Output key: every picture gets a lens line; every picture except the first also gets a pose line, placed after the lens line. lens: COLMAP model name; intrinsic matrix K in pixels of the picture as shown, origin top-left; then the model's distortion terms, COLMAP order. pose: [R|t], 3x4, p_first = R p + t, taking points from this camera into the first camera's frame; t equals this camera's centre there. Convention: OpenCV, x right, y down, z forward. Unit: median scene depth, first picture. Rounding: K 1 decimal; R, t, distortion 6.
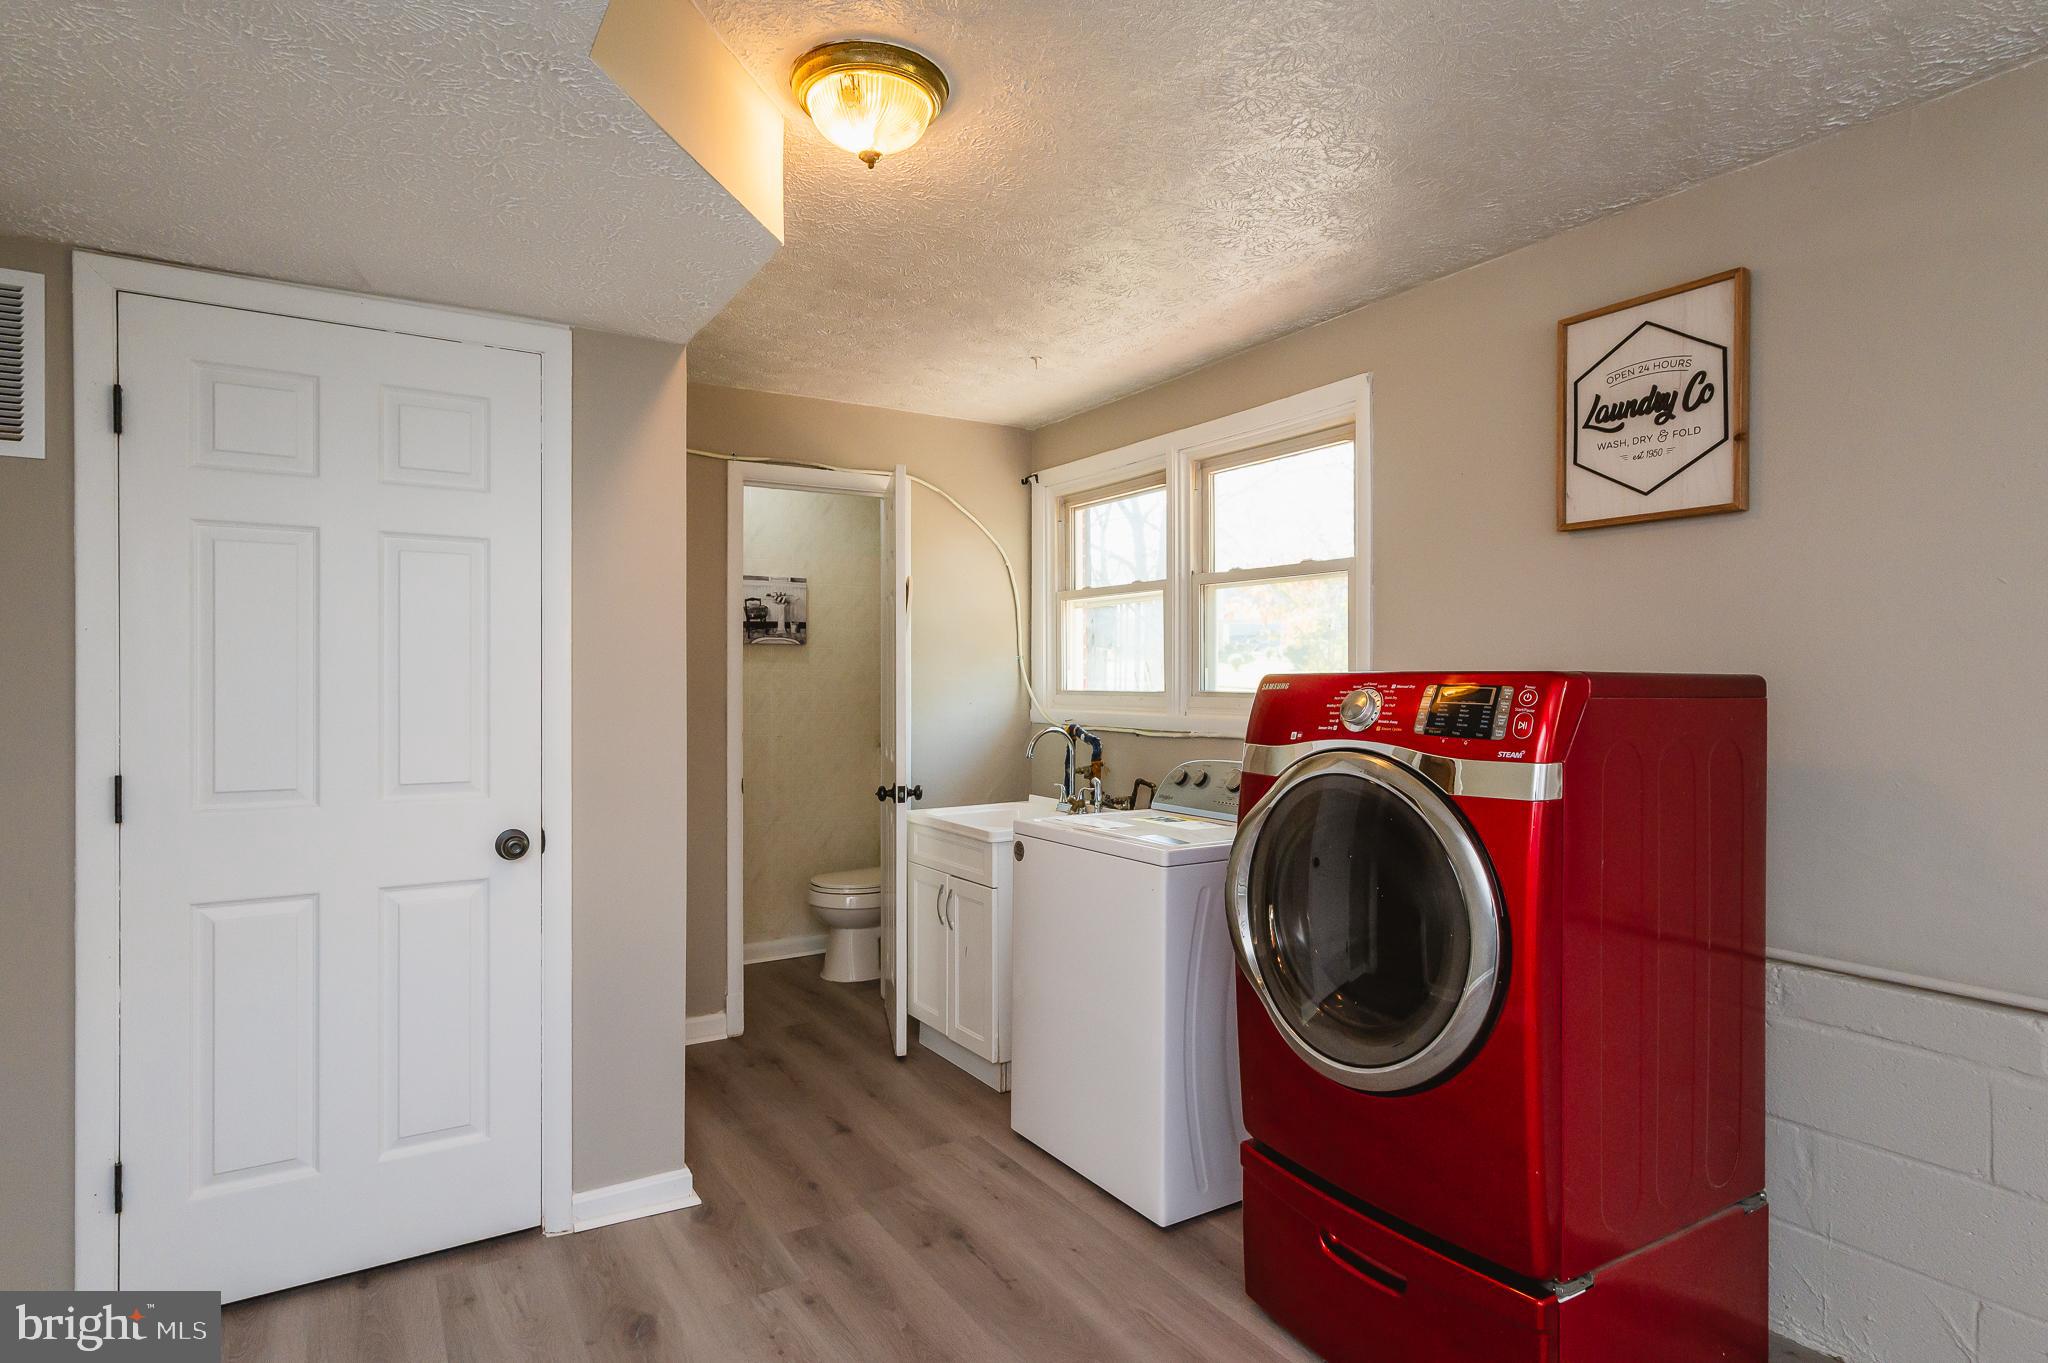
lens RADIAL K [[1049.5, 0, 1018.2], [0, 1049.5, 687.1], [0, 0, 1]] dist [0.000810, -0.000021]
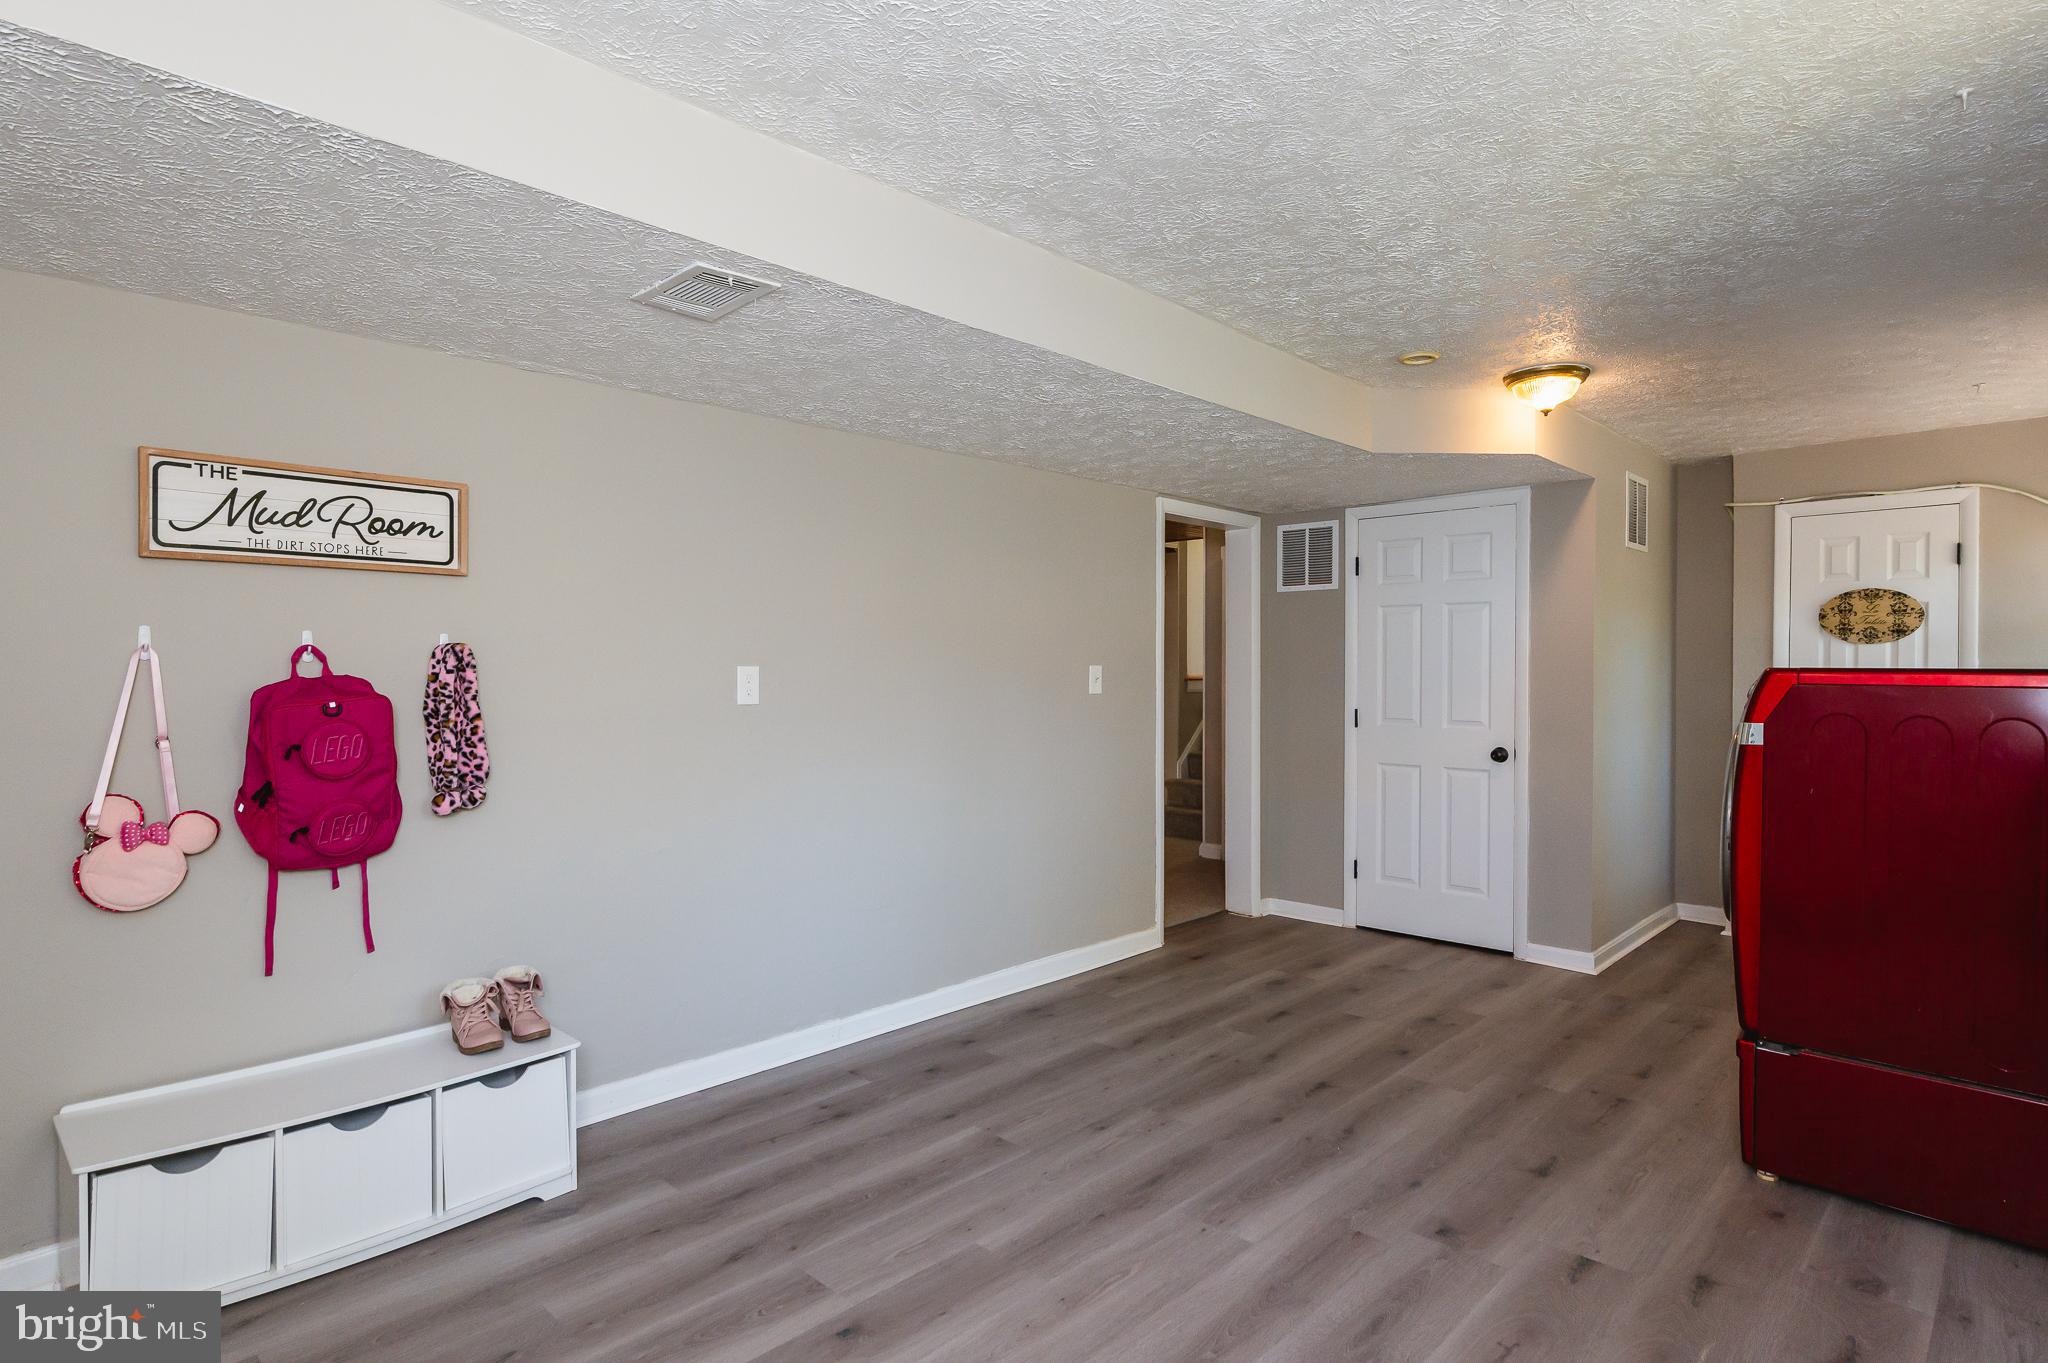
lens RADIAL K [[1049.5, 0, 1018.2], [0, 1049.5, 687.1], [0, 0, 1]] dist [0.000810, -0.000021]
pose [[0.228636, 0.013173, -0.973423, 1.292444], [0.004938, 0.999880, 0.014691, -0.010287], [0.973500, -0.008166, 0.228543, -0.347768]]
